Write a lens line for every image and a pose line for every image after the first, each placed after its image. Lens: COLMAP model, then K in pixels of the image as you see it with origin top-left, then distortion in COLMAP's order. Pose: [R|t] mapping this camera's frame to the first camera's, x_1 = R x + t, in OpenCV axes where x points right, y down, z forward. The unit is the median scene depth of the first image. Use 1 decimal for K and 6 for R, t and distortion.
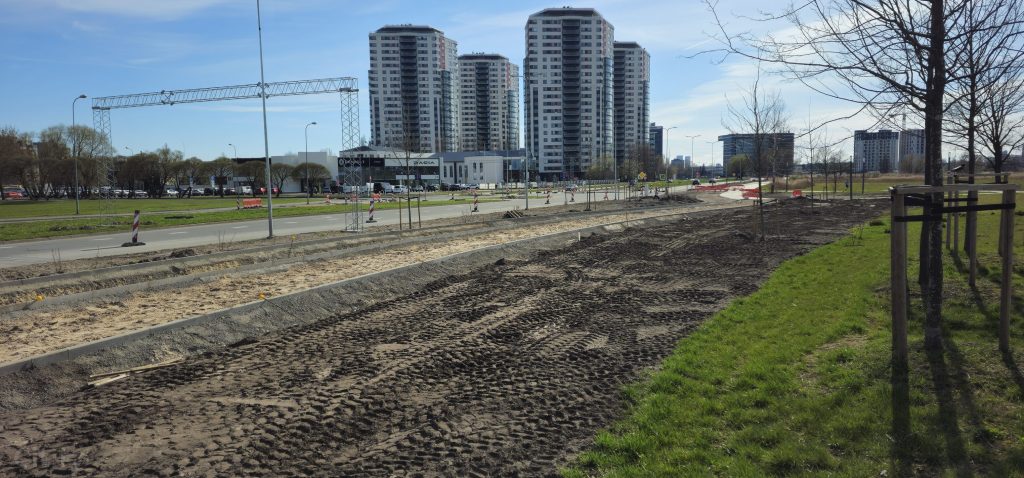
lens RADIAL K [[671.8, 0, 515.1], [0, 671.8, 246.8], [0, 0, 1]] dist [0.066870, -0.062783]
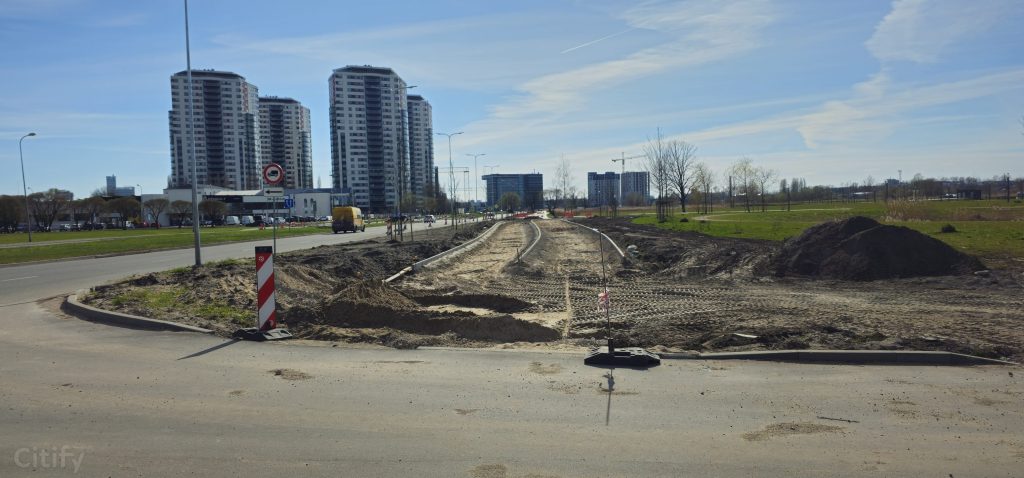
lens RADIAL K [[671.8, 0, 512.8], [0, 671.8, 239.3], [0, 0, 1]] dist [0.066870, -0.062783]
pose [[0.937831, -0.026728, 0.346062, -0.097106], [0.049117, 0.997217, -0.056087, 0.019311], [-0.343600, 0.069598, 0.936534, -0.145484]]
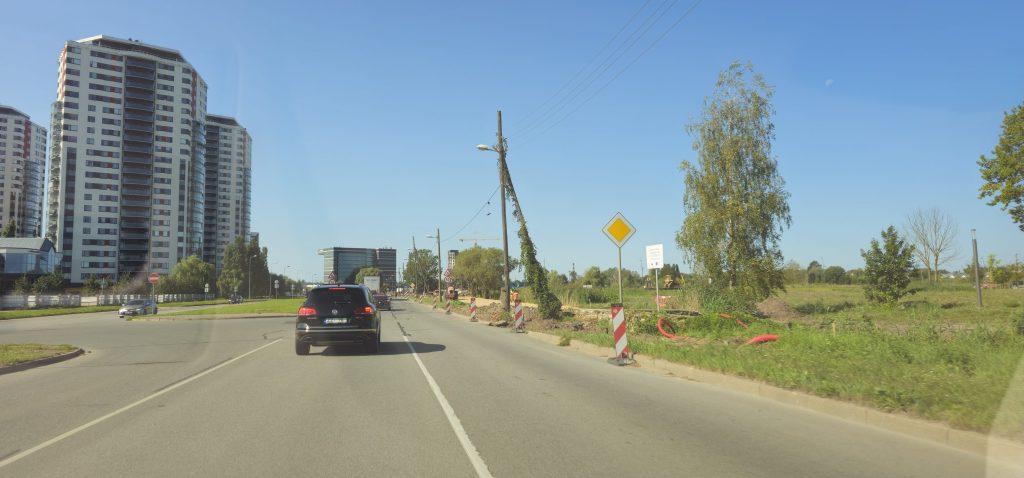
lens RADIAL K [[671.8, 0, 510.9], [0, 671.8, 233.0], [0, 0, 1]] dist [0.066870, -0.062783]
pose [[0.828579, 0.056082, 0.557057, 0.018392], [0.052547, 0.982789, -0.177101, -0.023600], [-0.557402, 0.176014, 0.811371, 0.263781]]
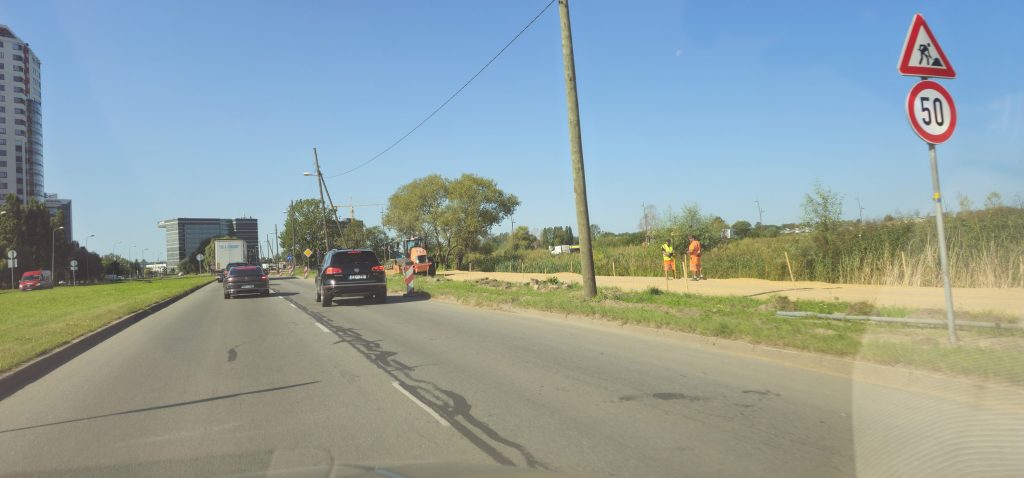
lens RADIAL K [[671.8, 0, 504.9], [0, 671.8, 236.7], [0, 0, 1]] dist [0.066870, -0.062783]
pose [[0.712009, 0.001132, 0.702169, 0.097653], [0.109231, 0.987646, -0.112355, -0.043731], [-0.693622, 0.156697, 0.703090, 0.459155]]
